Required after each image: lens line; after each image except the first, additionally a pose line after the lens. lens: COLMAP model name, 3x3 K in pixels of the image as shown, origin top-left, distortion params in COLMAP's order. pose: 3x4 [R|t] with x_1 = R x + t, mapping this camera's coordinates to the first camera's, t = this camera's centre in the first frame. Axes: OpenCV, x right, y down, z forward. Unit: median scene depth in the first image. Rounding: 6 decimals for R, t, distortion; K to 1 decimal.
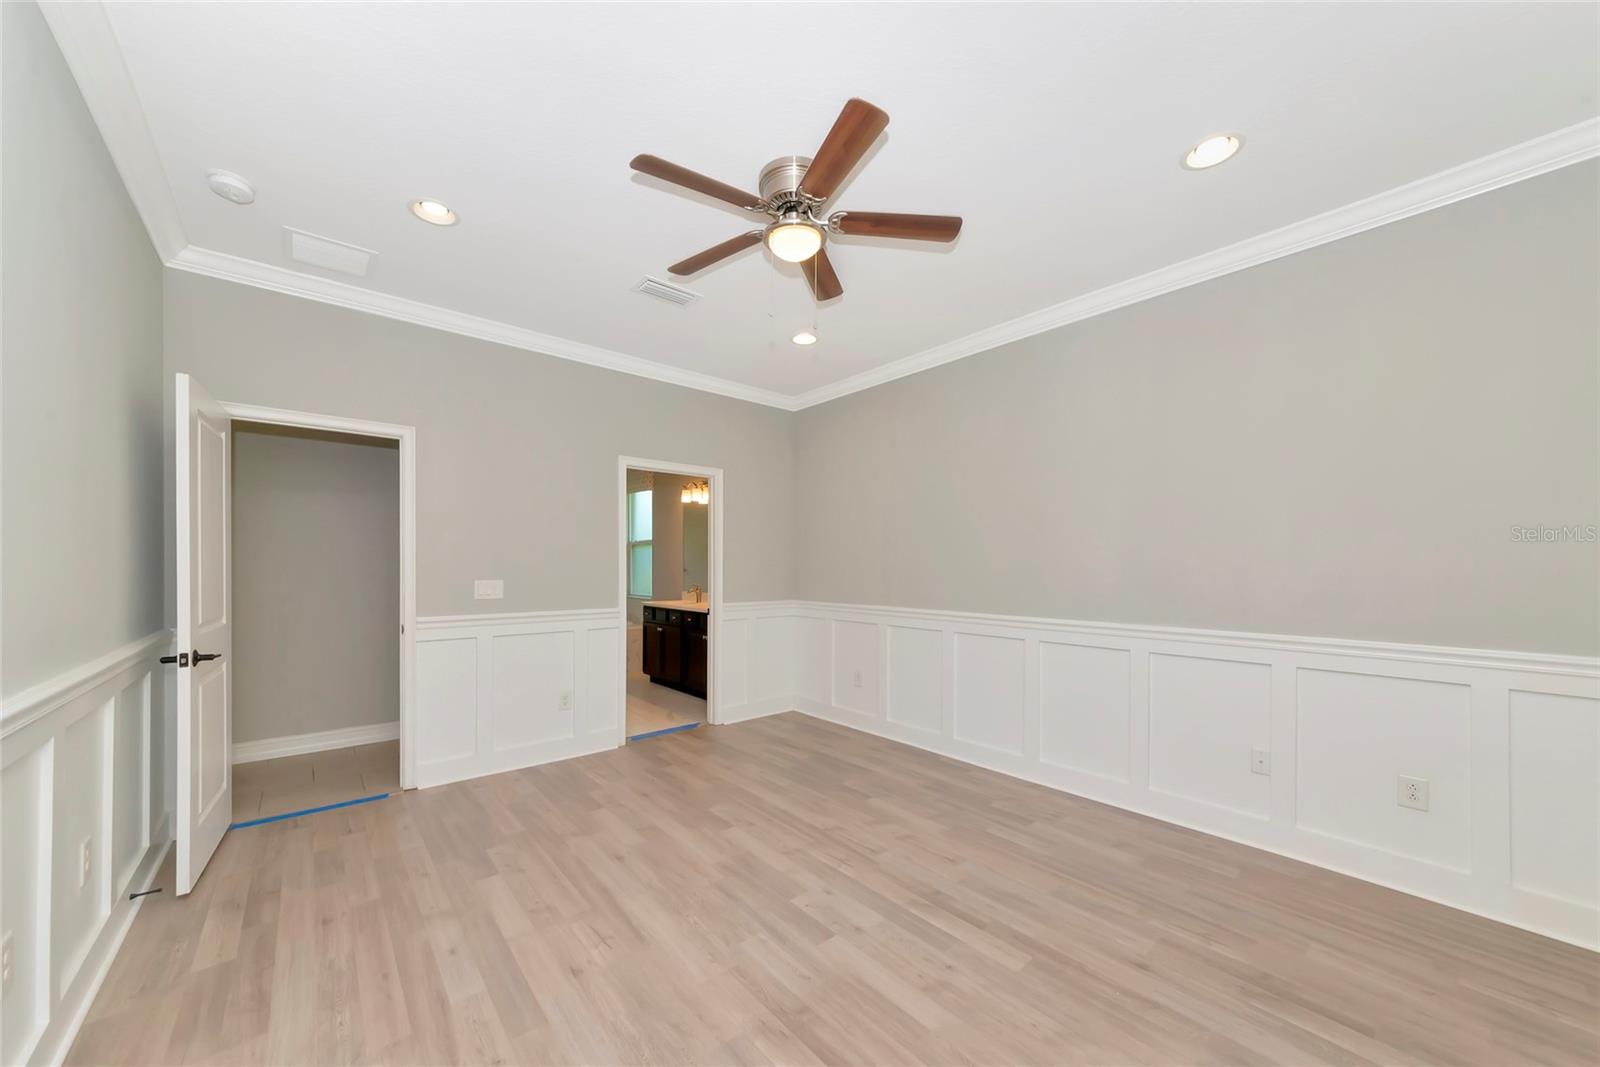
lens RADIAL K [[584.6, 0, 799.9], [0, 584.6, 593.7], [0, 0, 1]] dist [0.000965, -0.000017]
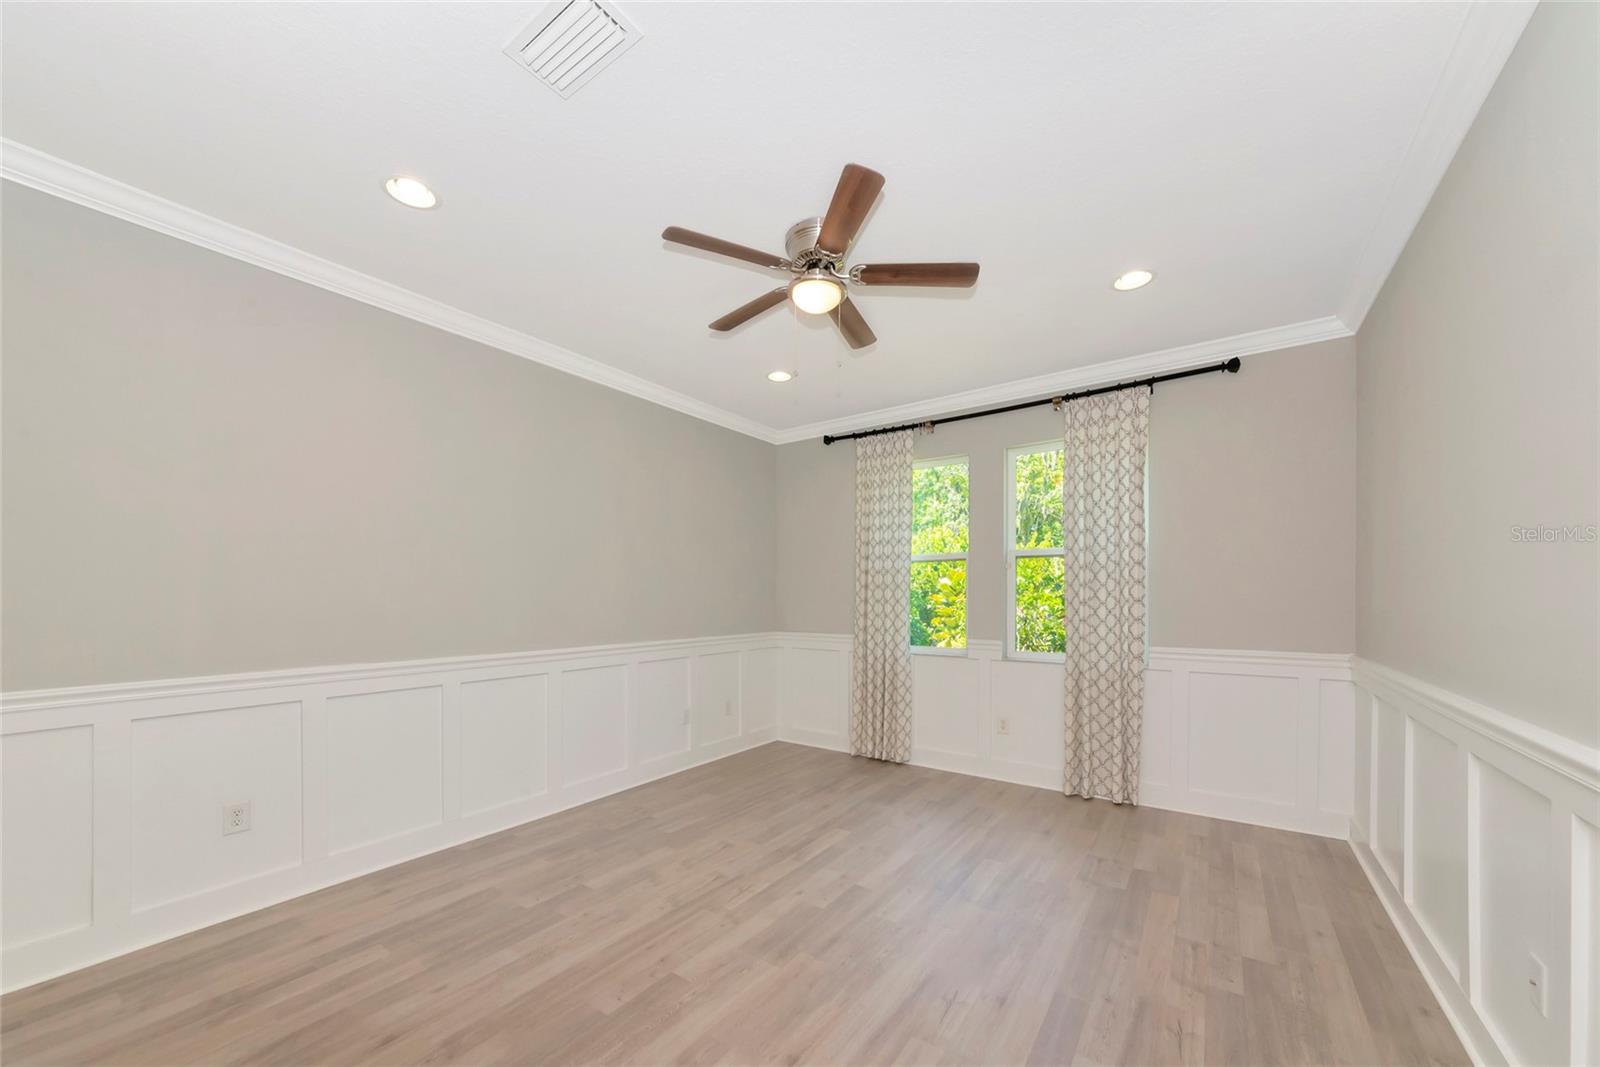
lens RADIAL K [[584.6, 0, 799.9], [0, 584.6, 593.7], [0, 0, 1]] dist [0.000965, -0.000017]
pose [[-0.247974, 0.006082, 0.968748, -1.043581], [0.047555, 0.998851, 0.005902, -0.060463], [-0.967599, 0.047532, -0.247978, 1.270110]]
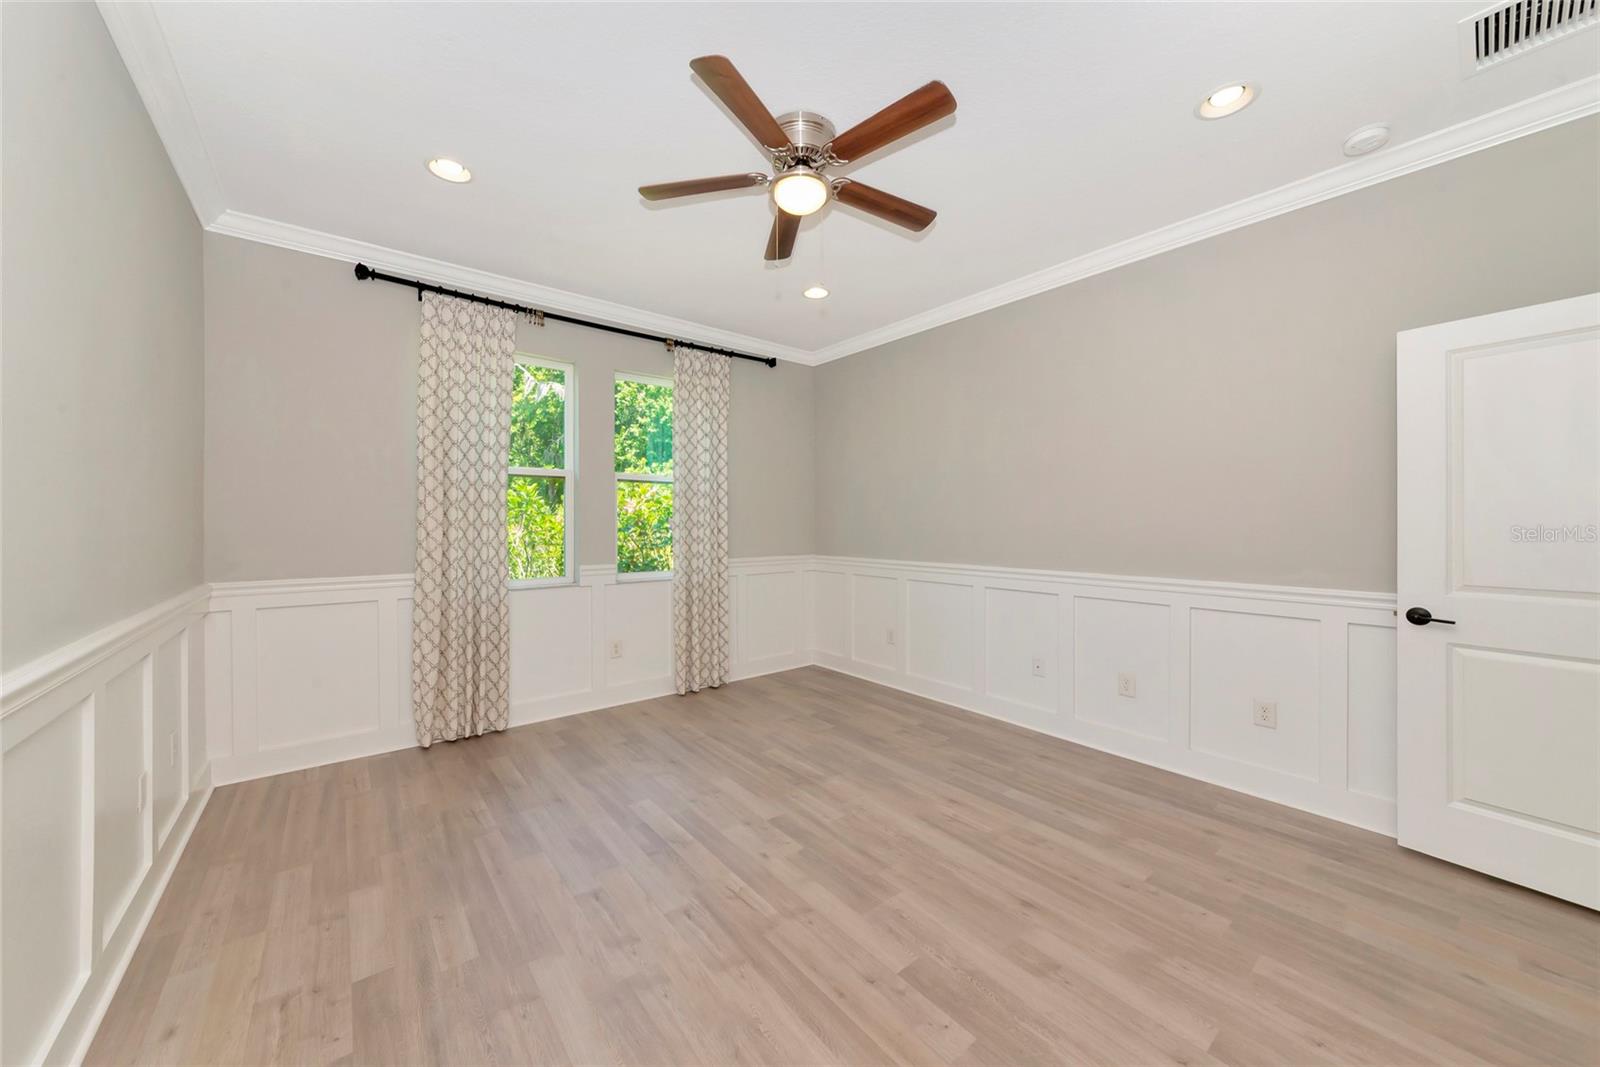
lens RADIAL K [[565.7, 0, 802.4], [0, 565.7, 520.9], [0, 0, 1]] dist [0.018337, -0.011399]
pose [[-0.999555, -0.002660, 0.029713, -0.041965], [-0.001229, 0.998843, 0.048082, -0.091768], [-0.029806, 0.048024, -0.998401, 1.949028]]
